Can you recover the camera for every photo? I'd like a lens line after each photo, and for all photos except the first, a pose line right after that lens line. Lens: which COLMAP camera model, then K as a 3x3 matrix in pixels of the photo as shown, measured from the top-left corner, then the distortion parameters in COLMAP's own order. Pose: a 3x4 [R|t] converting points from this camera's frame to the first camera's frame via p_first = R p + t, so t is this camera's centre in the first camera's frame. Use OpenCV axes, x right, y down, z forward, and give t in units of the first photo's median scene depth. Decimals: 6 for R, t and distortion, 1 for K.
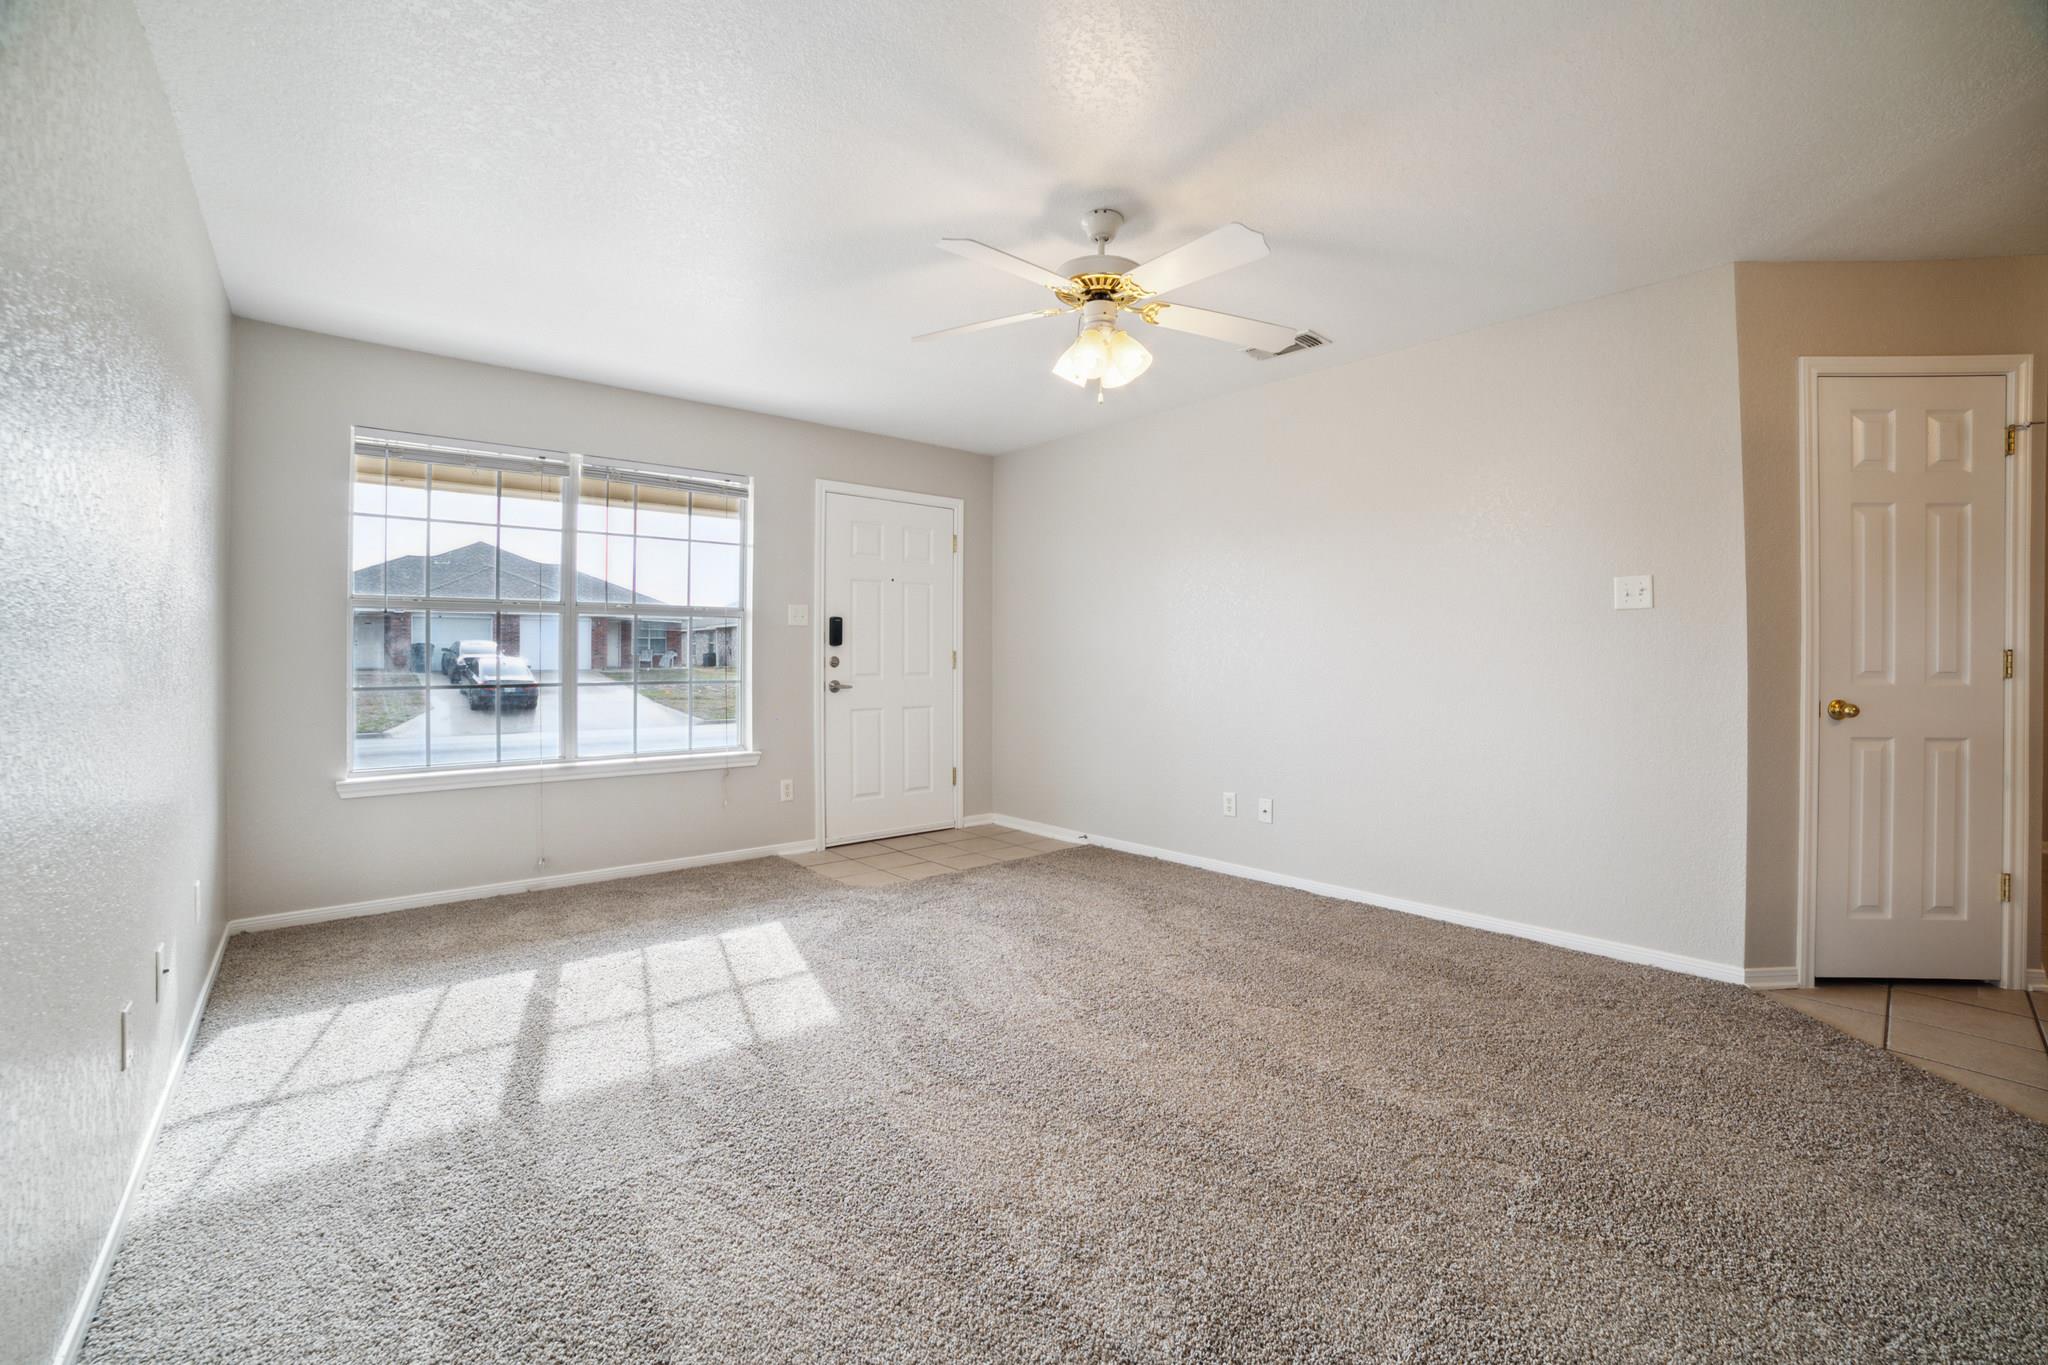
lens RADIAL K [[887.9, 0, 1031.4], [0, 887.9, 658.4], [0, 0, 1]] dist [0.000073, 0.000307]
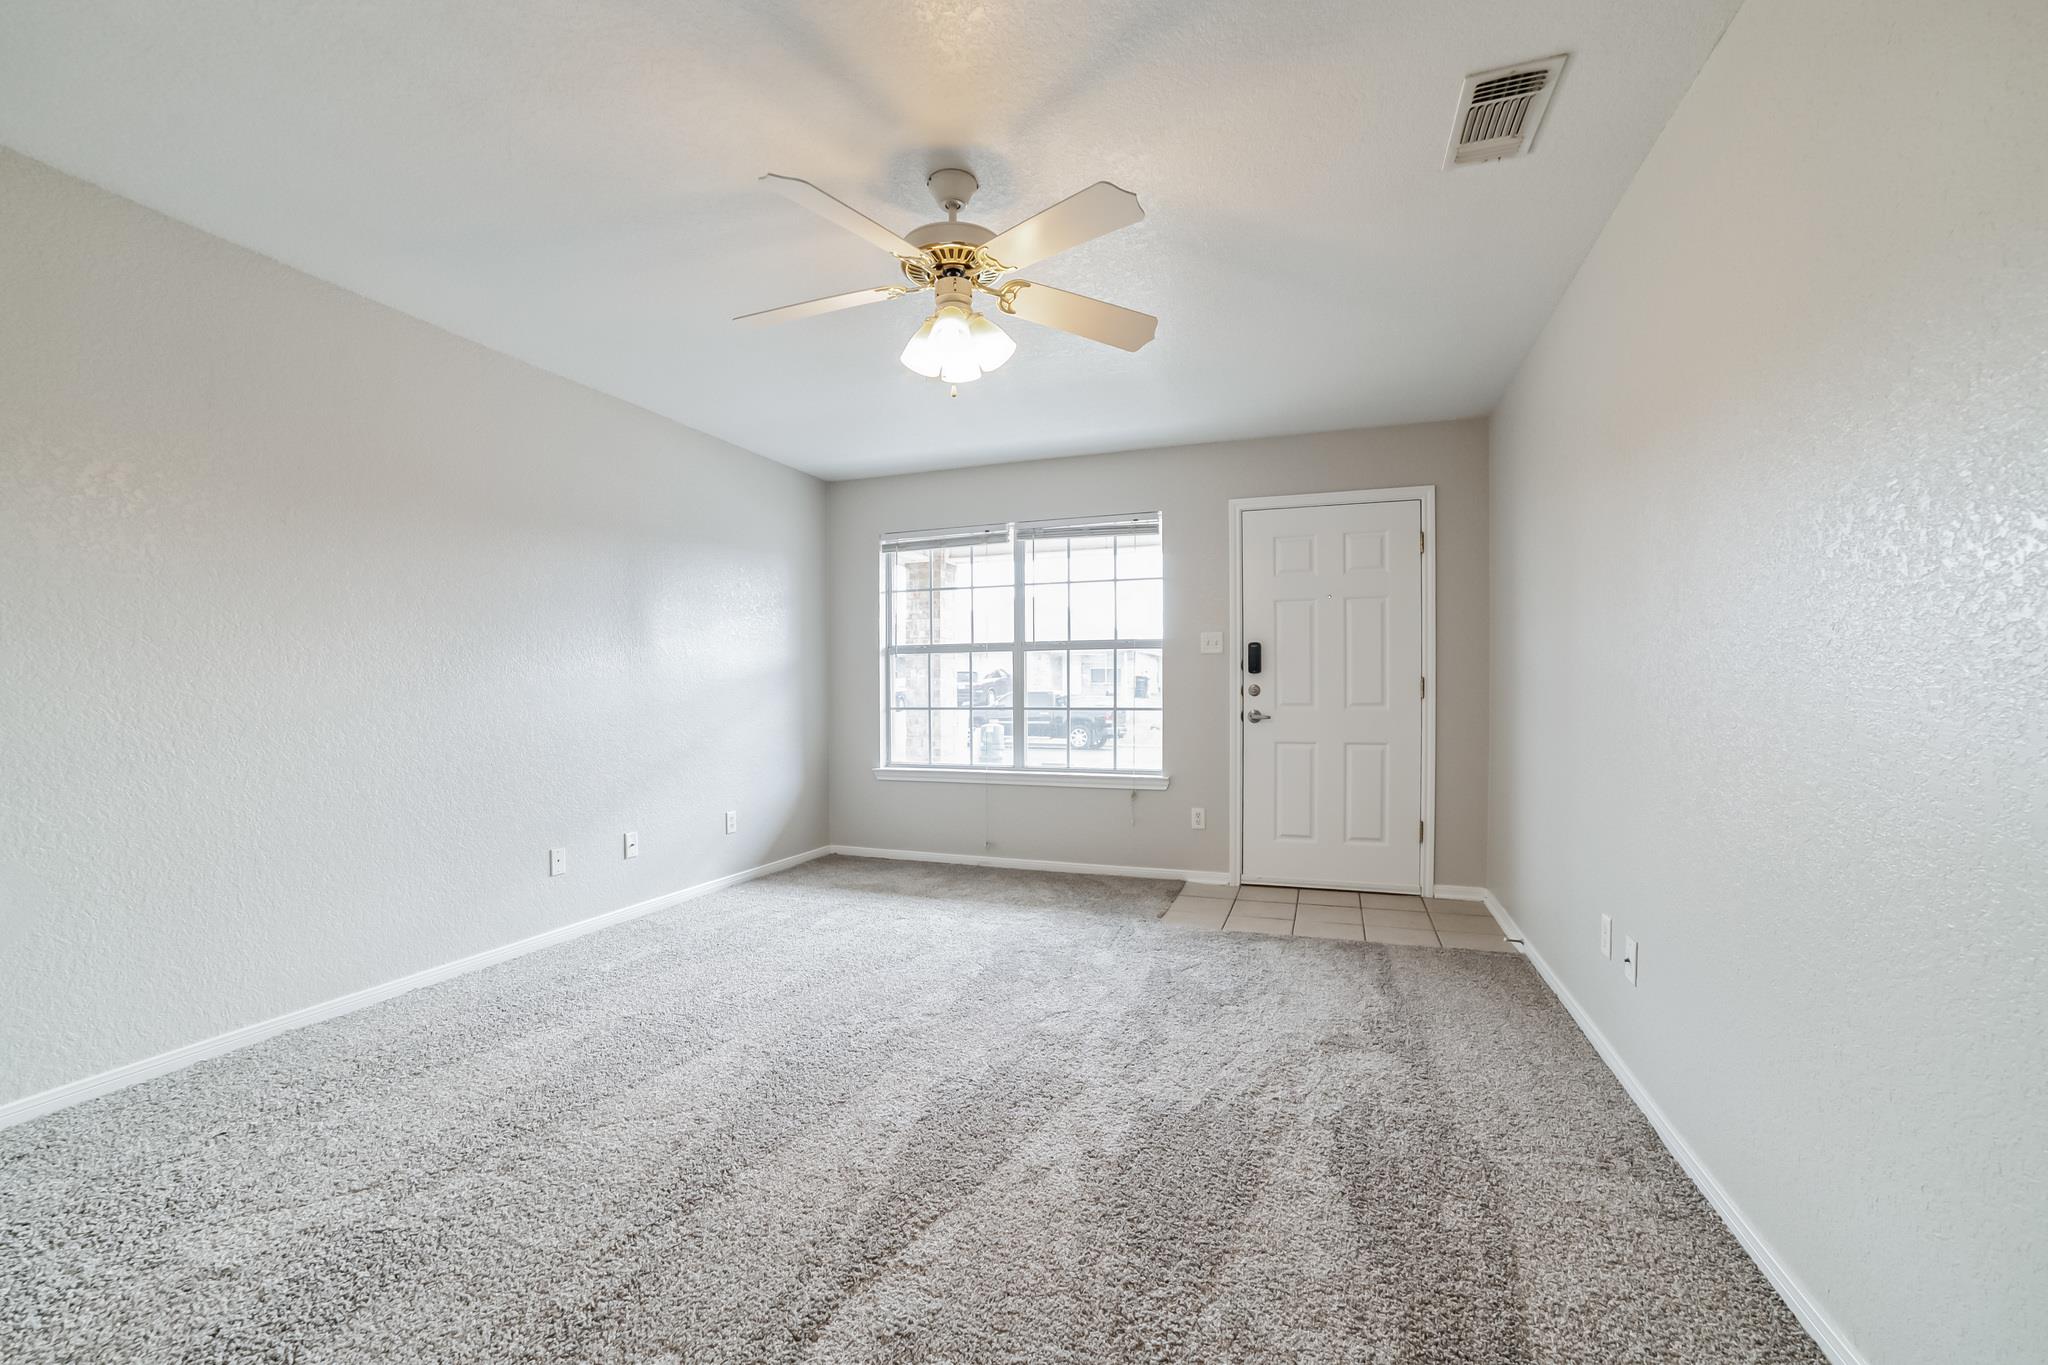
lens RADIAL K [[893.6, 0, 1115.7], [0, 893.6, 708.0], [0, 0, 1]] dist [-0.001211, -0.000095]
pose [[0.522048, 0.020264, -0.852676, 0.534206], [0.005336, 0.999621, 0.027023, -0.004252], [0.852900, -0.018657, 0.521741, 0.394577]]
